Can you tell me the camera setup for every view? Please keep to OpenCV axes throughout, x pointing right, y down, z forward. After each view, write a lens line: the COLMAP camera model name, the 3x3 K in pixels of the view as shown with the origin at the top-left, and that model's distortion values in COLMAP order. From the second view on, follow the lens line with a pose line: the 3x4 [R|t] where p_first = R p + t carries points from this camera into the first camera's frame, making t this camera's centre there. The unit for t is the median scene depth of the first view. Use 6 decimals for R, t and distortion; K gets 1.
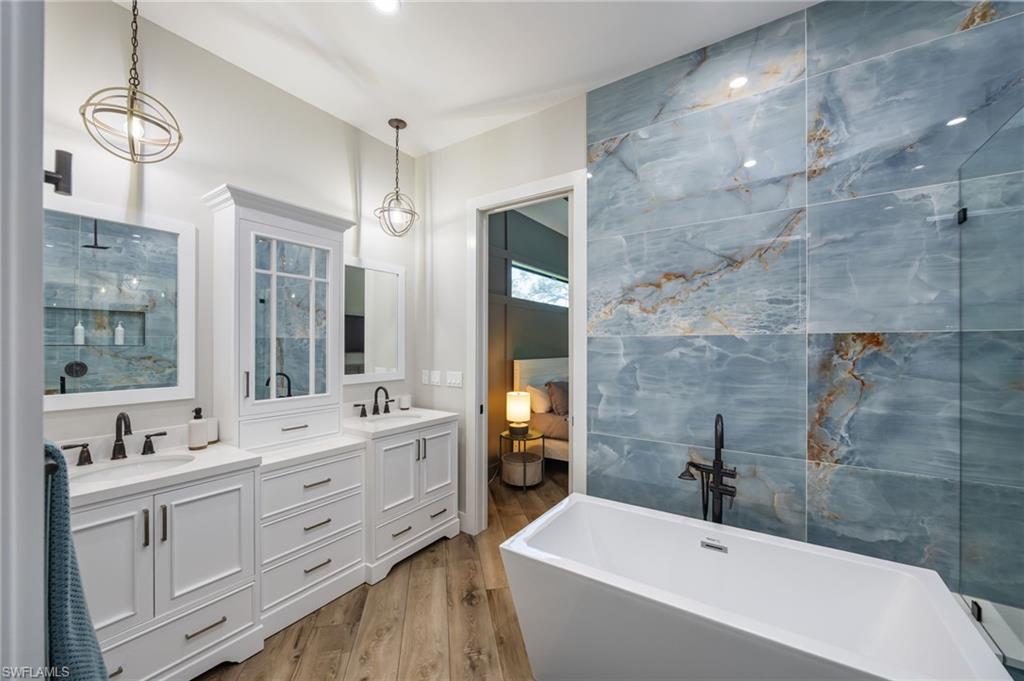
lens RADIAL K [[395.8, 0, 518.7], [0, 395.8, 344.5], [0, 0, 1]] dist [-0.002233, -0.000123]
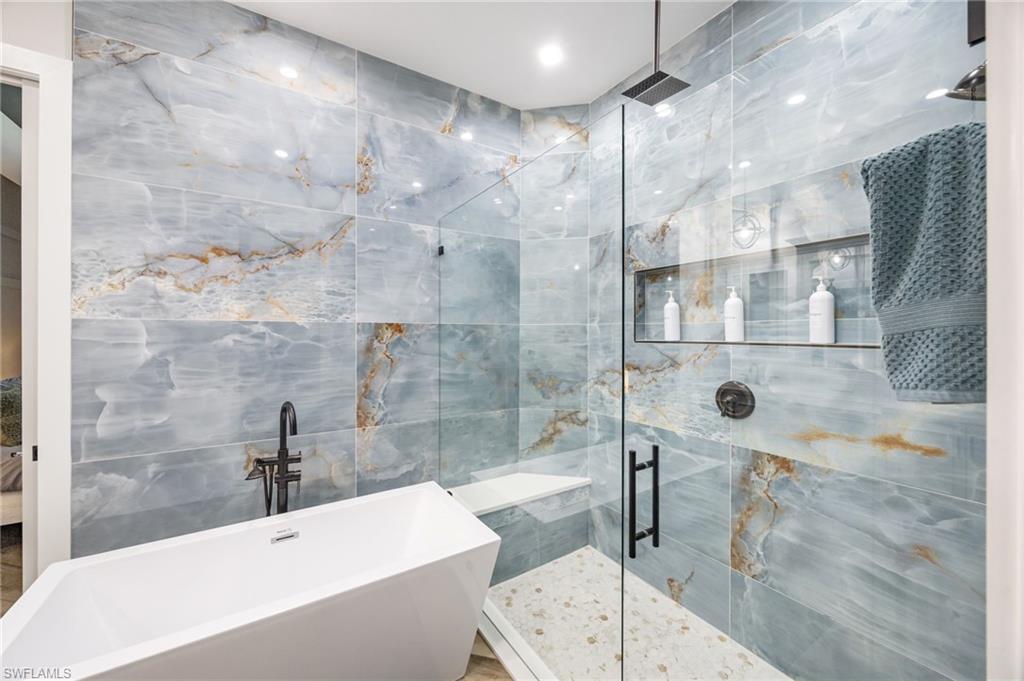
lens RADIAL K [[388.7, 0, 512.4], [0, 388.7, 332.3], [0, 0, 1]] dist [-0.005275, -0.000168]
pose [[0.402606, 0.003034, 0.915368, -0.143893], [-0.005728, 0.999983, -0.000795, 0.000164], [-0.915355, -0.004923, 0.402617, 0.088705]]
